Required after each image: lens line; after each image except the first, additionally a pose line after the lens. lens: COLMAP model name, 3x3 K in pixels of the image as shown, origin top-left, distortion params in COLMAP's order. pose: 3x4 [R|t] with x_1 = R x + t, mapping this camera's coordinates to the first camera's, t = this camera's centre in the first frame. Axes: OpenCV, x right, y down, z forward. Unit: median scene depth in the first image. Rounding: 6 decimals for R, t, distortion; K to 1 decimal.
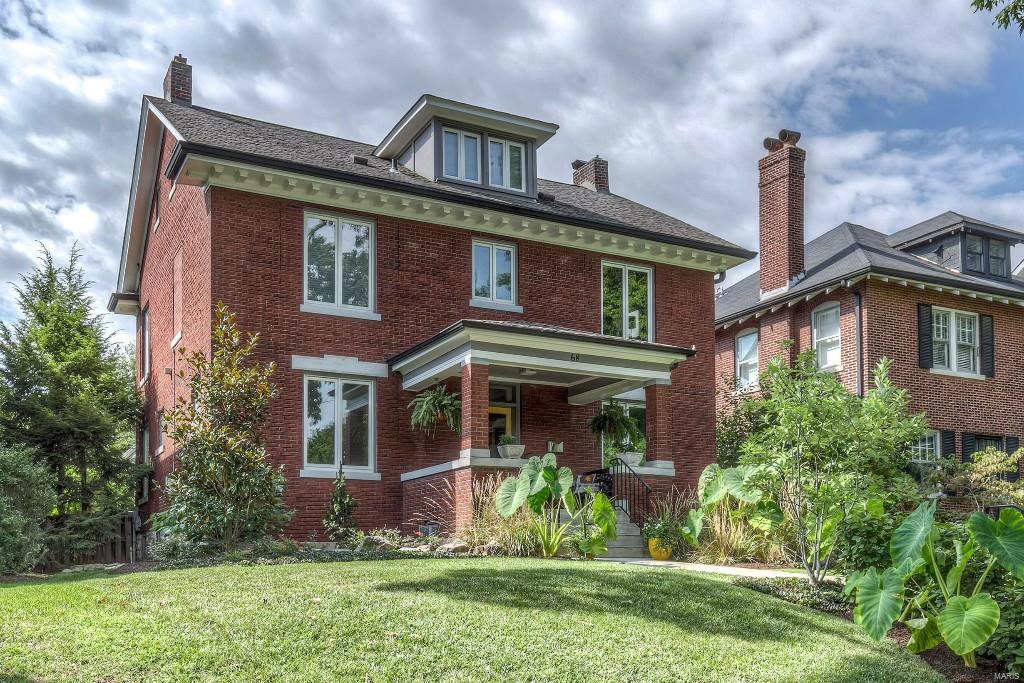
lens RADIAL K [[824.0, 0, 507.5], [0, 824.0, 342.3], [0, 0, 1]] dist [0.057302, -0.002372]
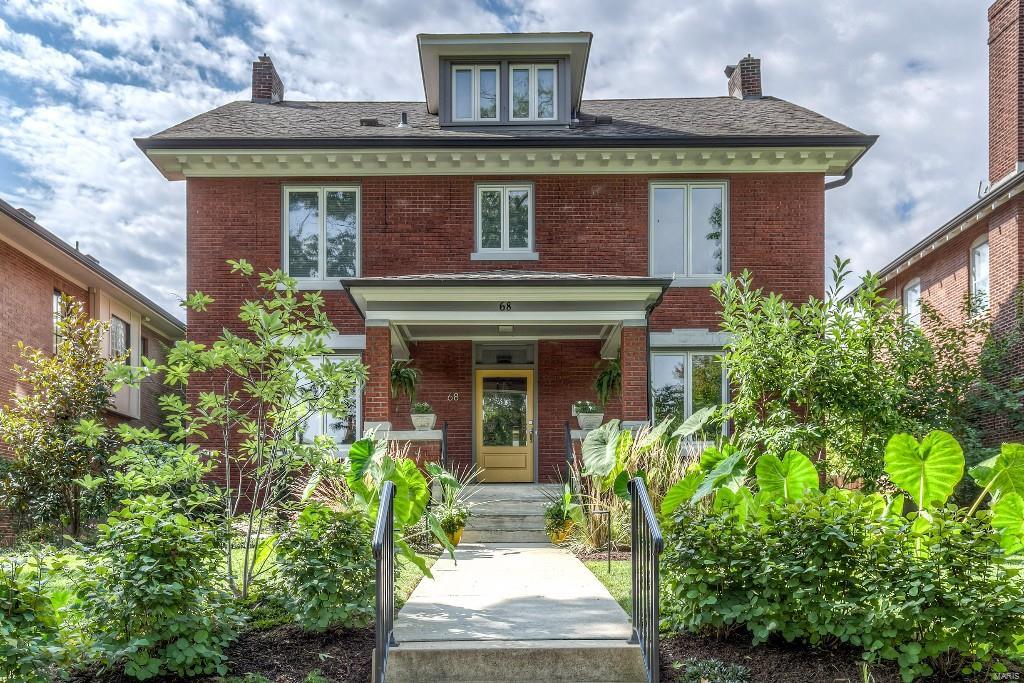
lens RADIAL K [[828.6, 0, 512.0], [0, 828.6, 357.8], [0, 0, 1]] dist [0.051052, 0.004134]
pose [[0.908713, -0.088165, -0.408005, 0.339105], [0.111390, 0.993213, 0.033467, 0.034401], [0.402285, -0.075860, 0.912366, 0.179989]]
